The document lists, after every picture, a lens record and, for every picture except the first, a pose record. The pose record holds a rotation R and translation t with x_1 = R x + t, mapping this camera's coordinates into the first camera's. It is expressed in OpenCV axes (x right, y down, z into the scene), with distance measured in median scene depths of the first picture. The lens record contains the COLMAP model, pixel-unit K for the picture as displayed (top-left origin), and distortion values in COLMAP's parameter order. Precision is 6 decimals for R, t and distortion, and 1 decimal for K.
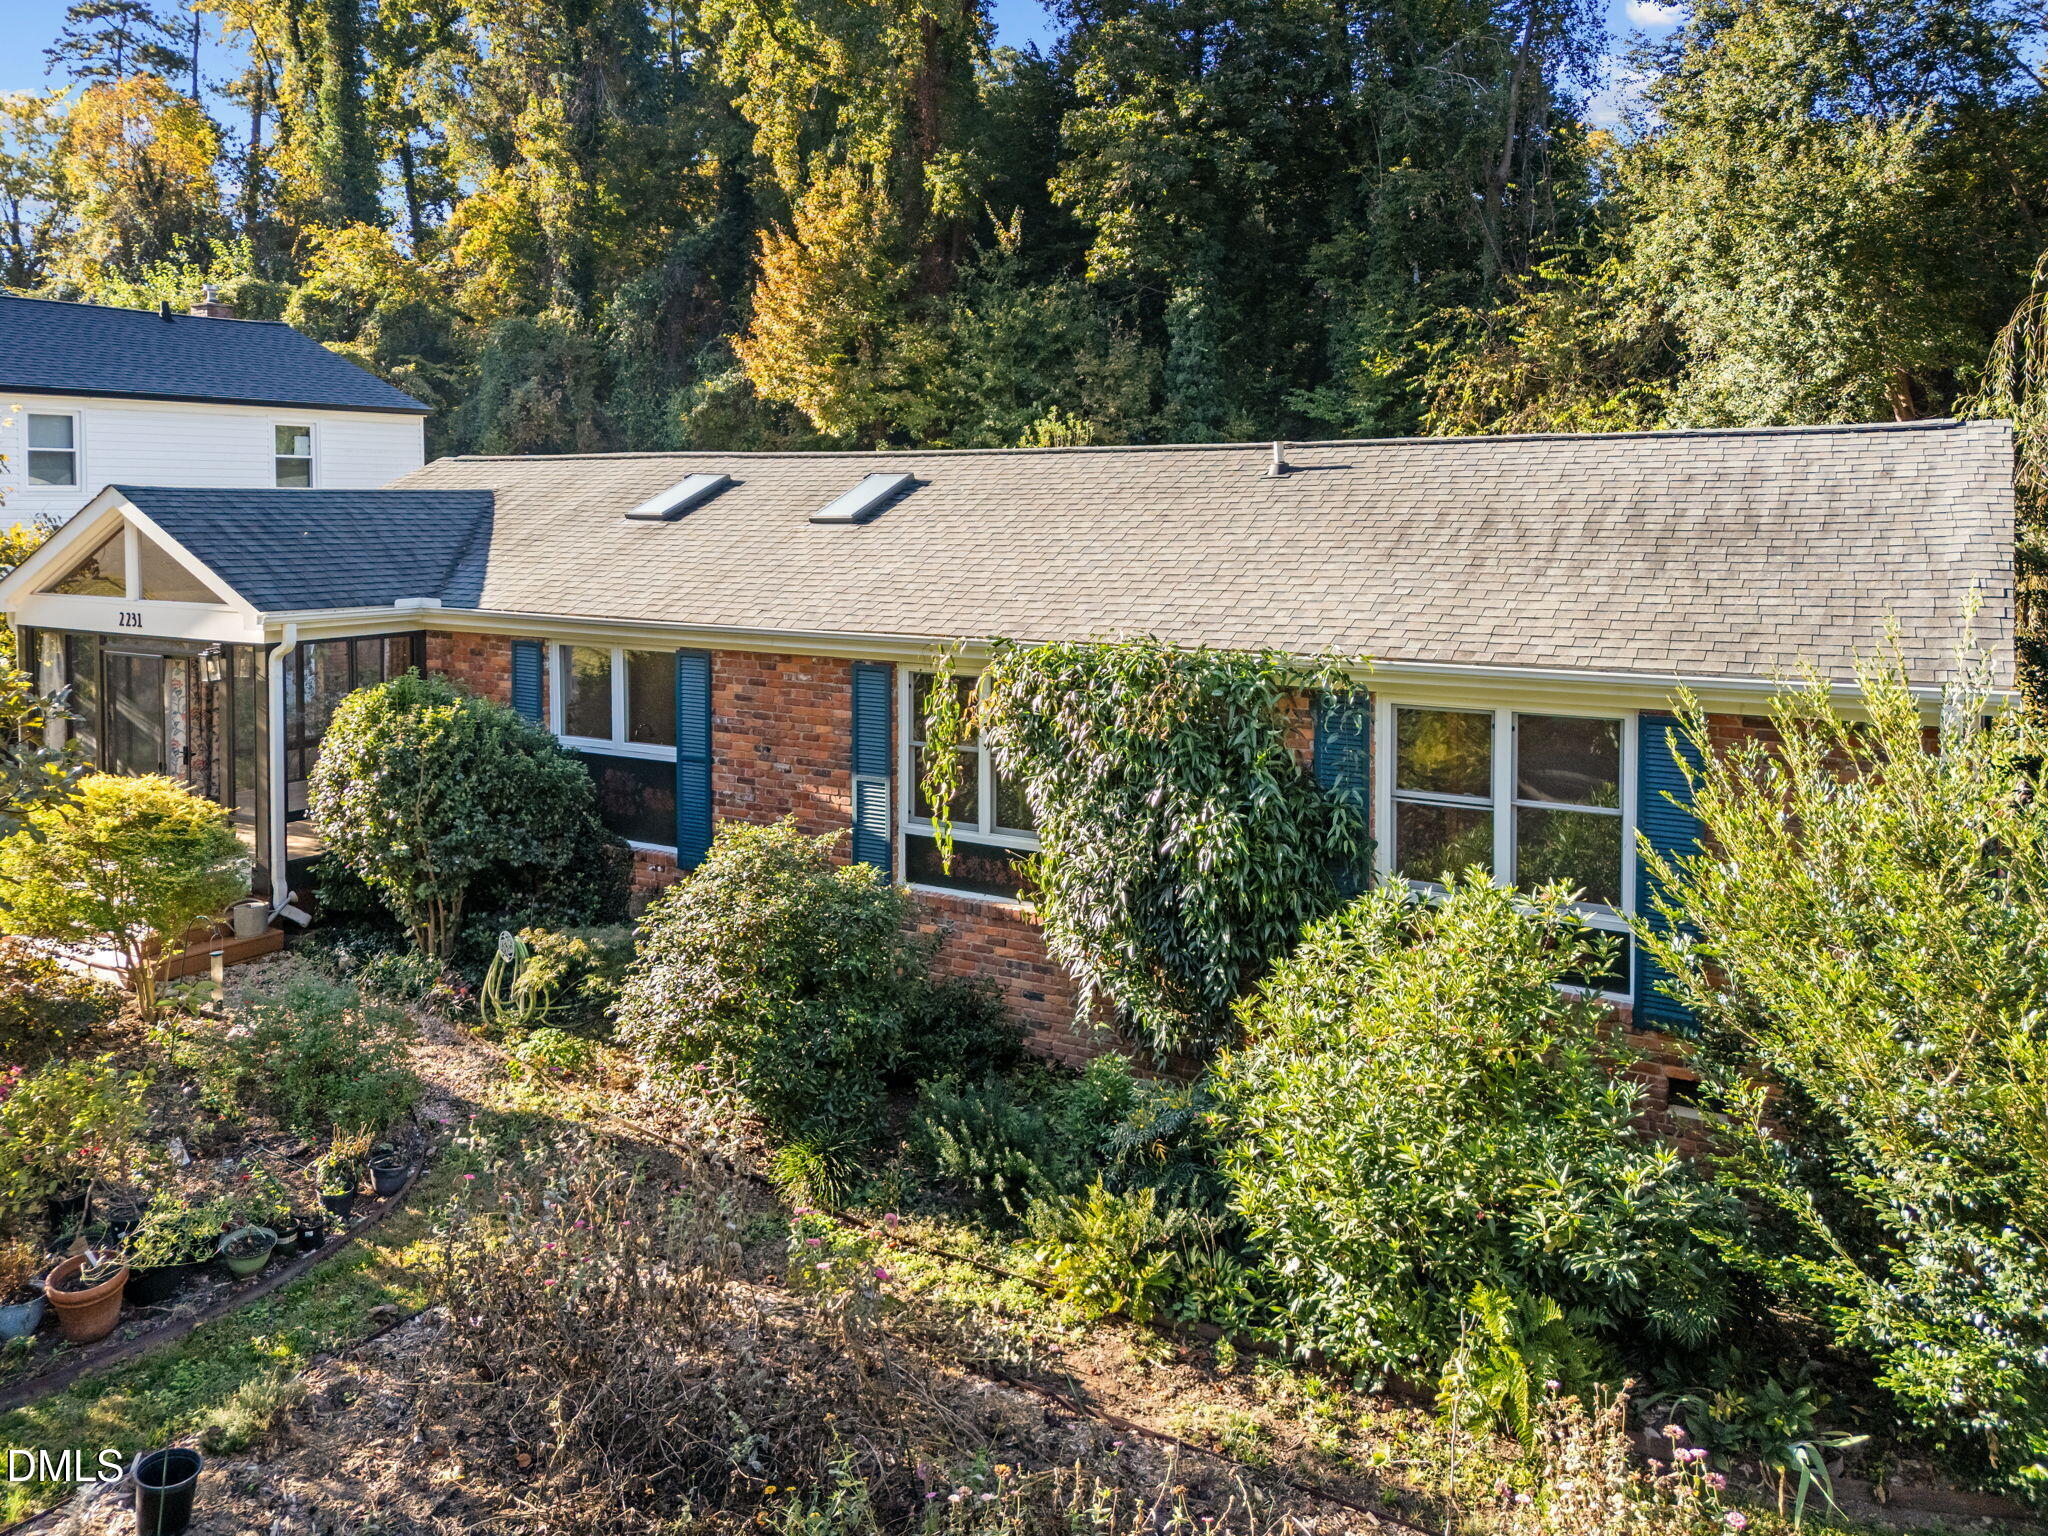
lens RADIAL K [[1624.3, 0, 990.5], [0, 1624.3, 545.7], [0, 0, 1]] dist [0.053657, -0.004041]
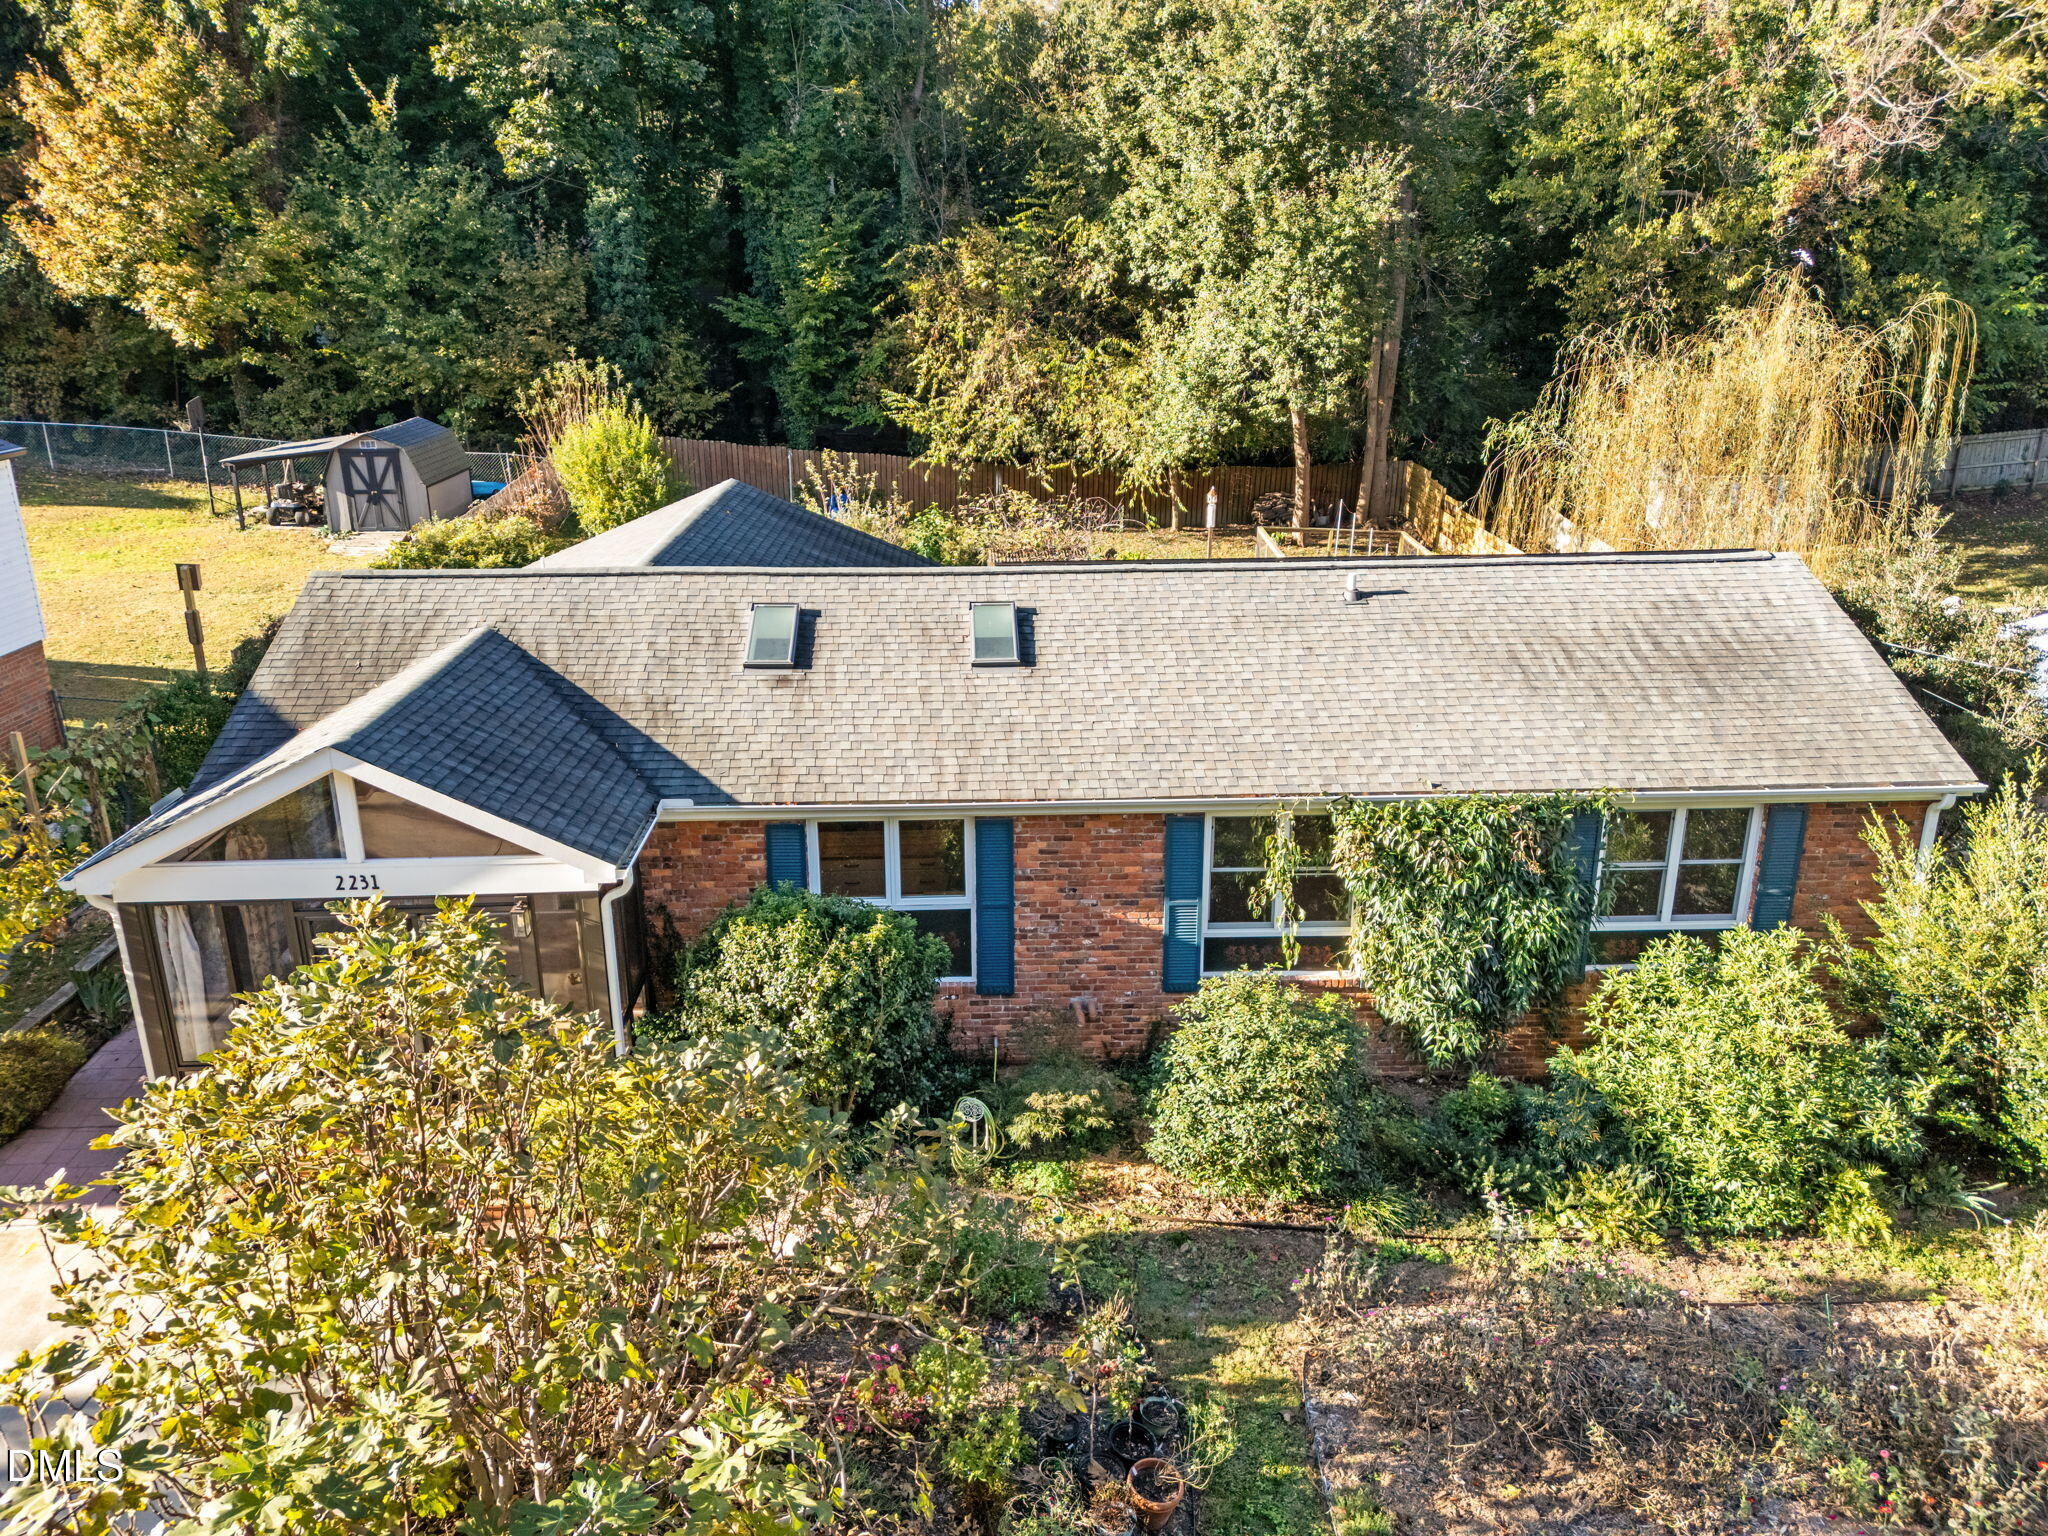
lens RADIAL K [[1550.0, 0, 1024.0], [0, 1550.0, 768.0], [0, 0, 1]] dist [0.082898, -0.084738]
pose [[0.821839, -0.179951, 0.540553, -0.772184], [0.020307, 0.957456, 0.287865, -0.291739], [-0.569358, -0.225601, 0.790529, 0.139697]]
